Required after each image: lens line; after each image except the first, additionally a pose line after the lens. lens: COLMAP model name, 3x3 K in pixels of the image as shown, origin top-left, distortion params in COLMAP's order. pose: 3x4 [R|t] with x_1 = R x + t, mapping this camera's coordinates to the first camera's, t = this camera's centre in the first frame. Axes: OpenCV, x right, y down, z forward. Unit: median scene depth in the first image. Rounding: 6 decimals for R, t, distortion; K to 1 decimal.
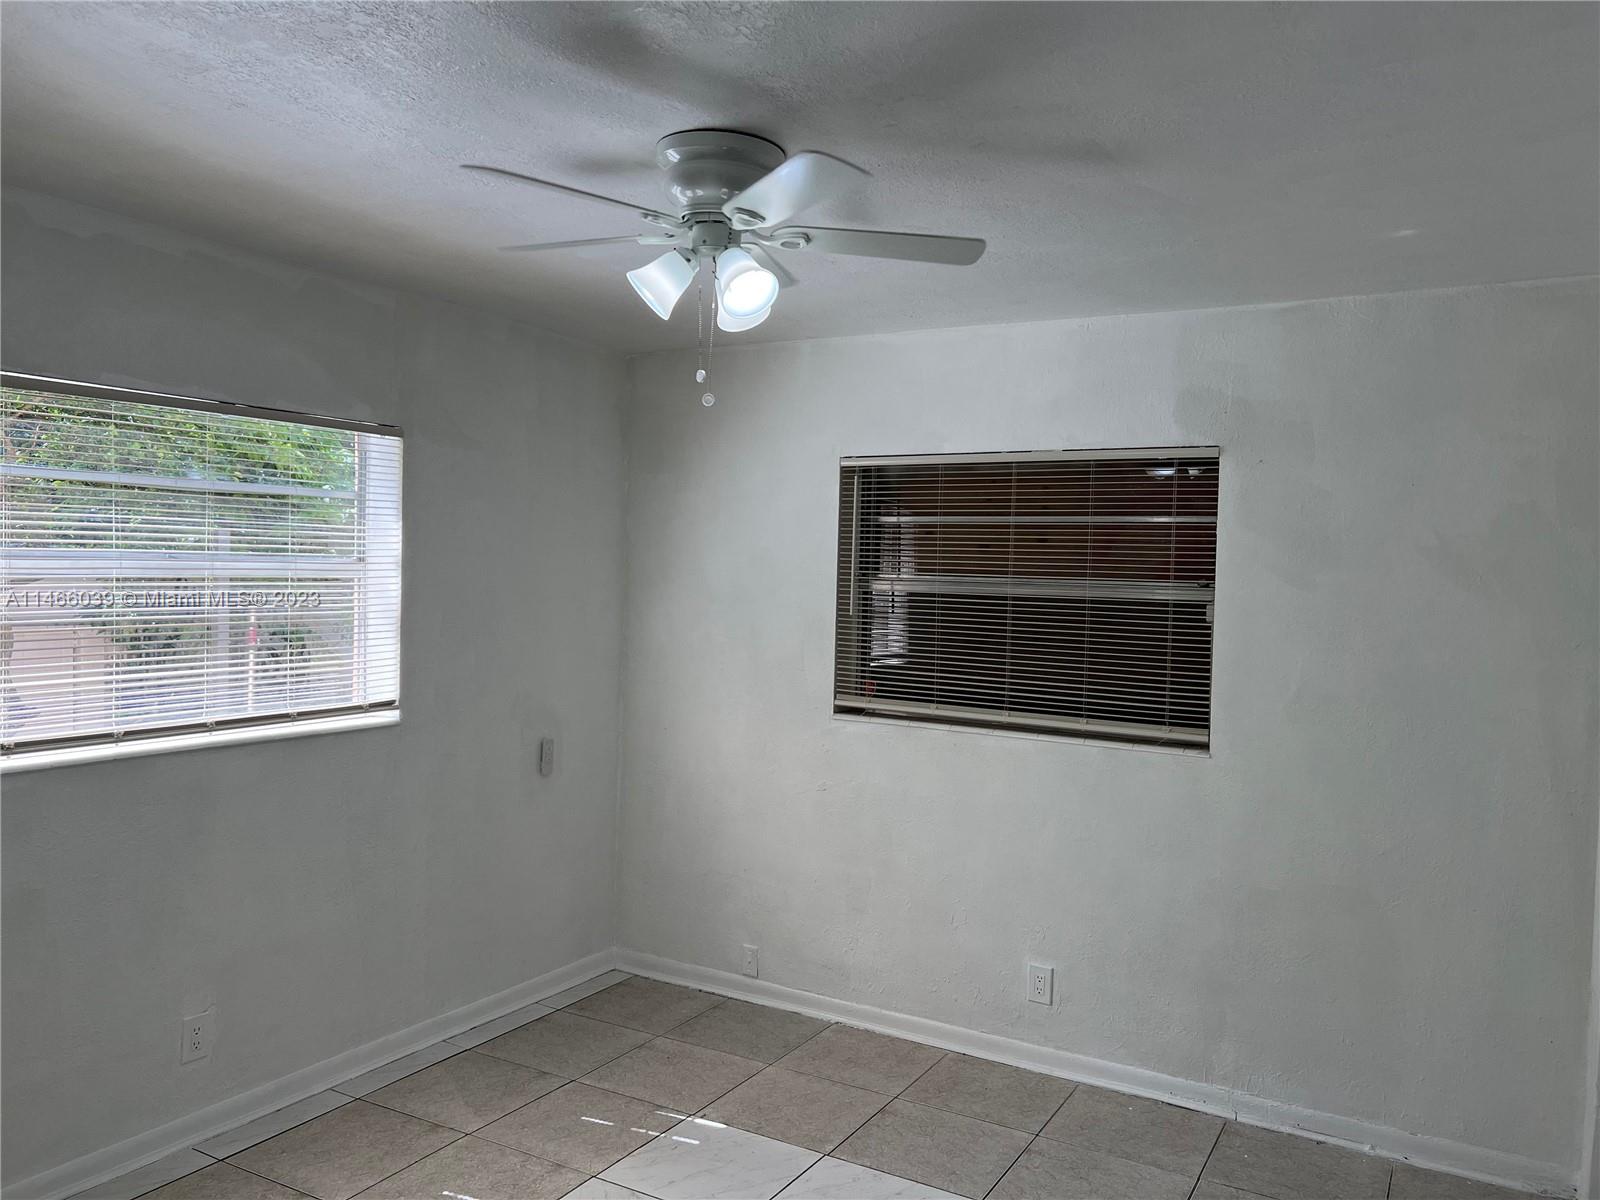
lens RADIAL K [[1217.3, 0, 798.3], [0, 1217.3, 599.0], [0, 0, 1]] dist [0.029117, -0.007779]
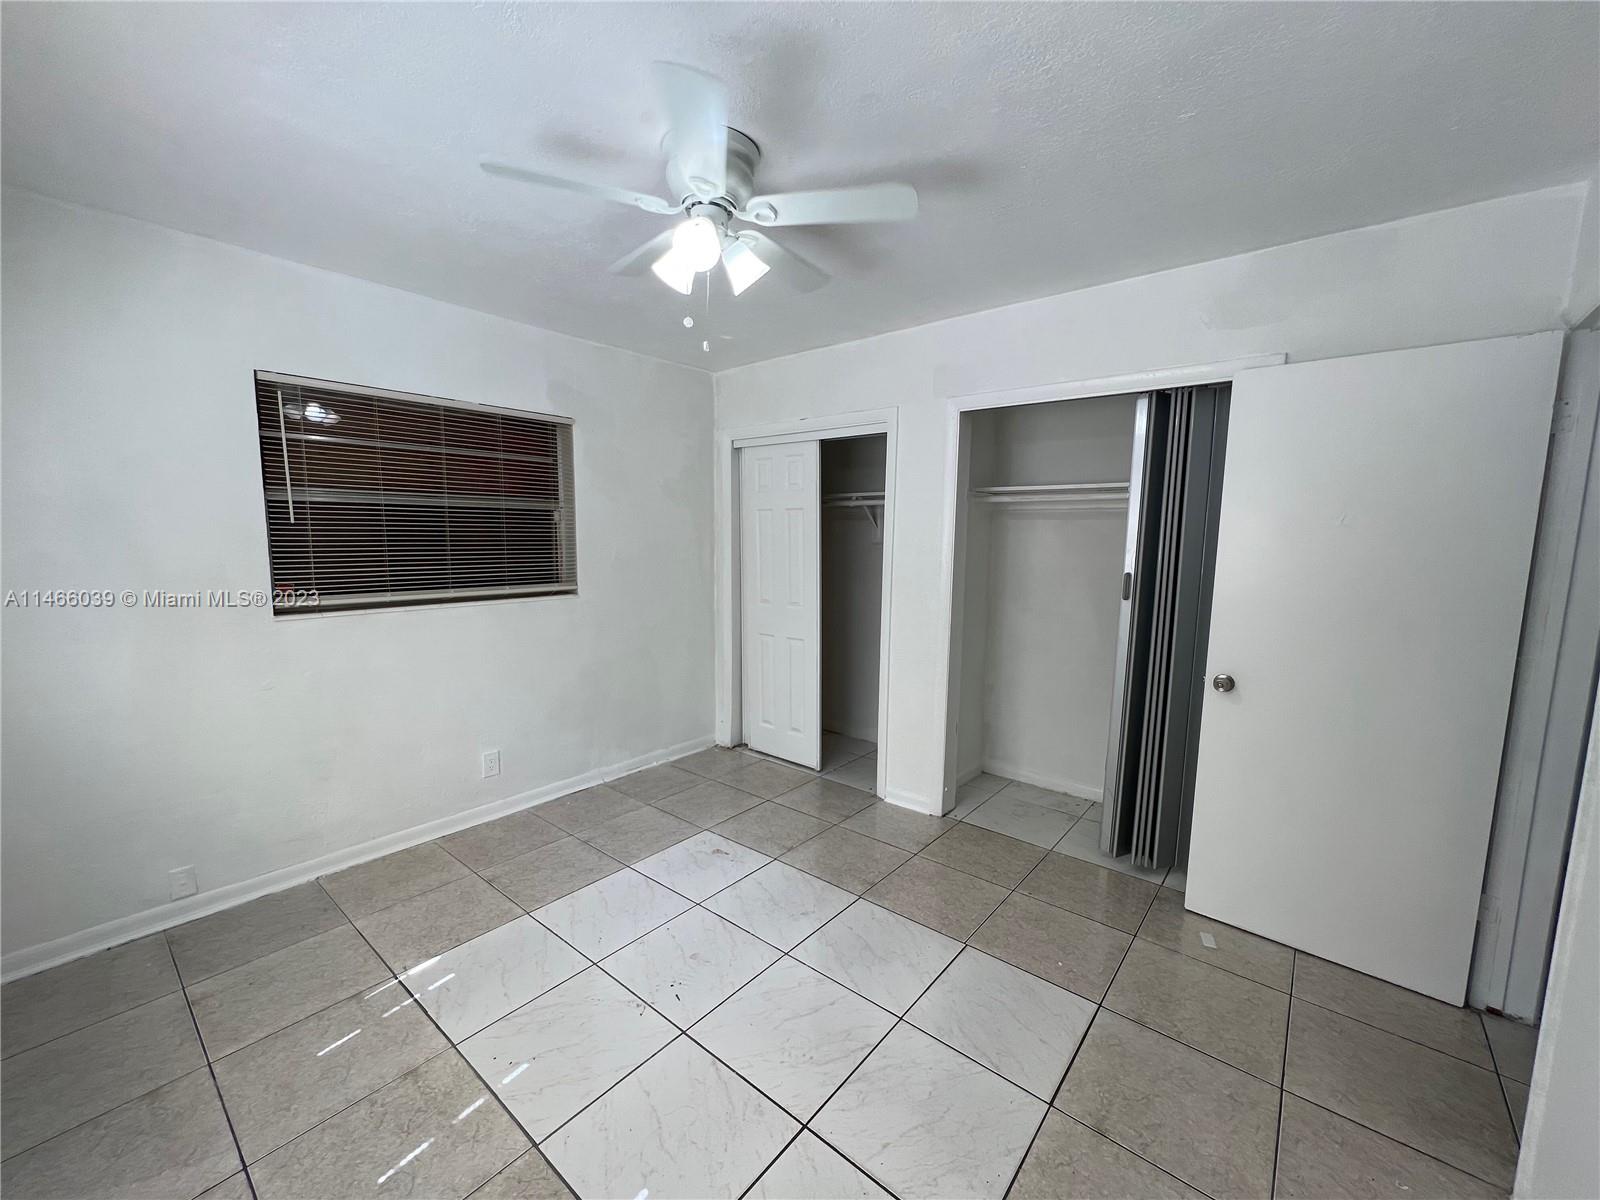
lens RADIAL K [[641.7, 0, 788.6], [0, 641.7, 603.4], [0, 0, 1]] dist [-0.000171, 0.000328]
pose [[0.177768, -0.135623, 0.974682, -0.509858], [0.017808, 0.990739, 0.134609, 0.017104], [-0.983911, -0.006572, 0.178537, 0.518851]]
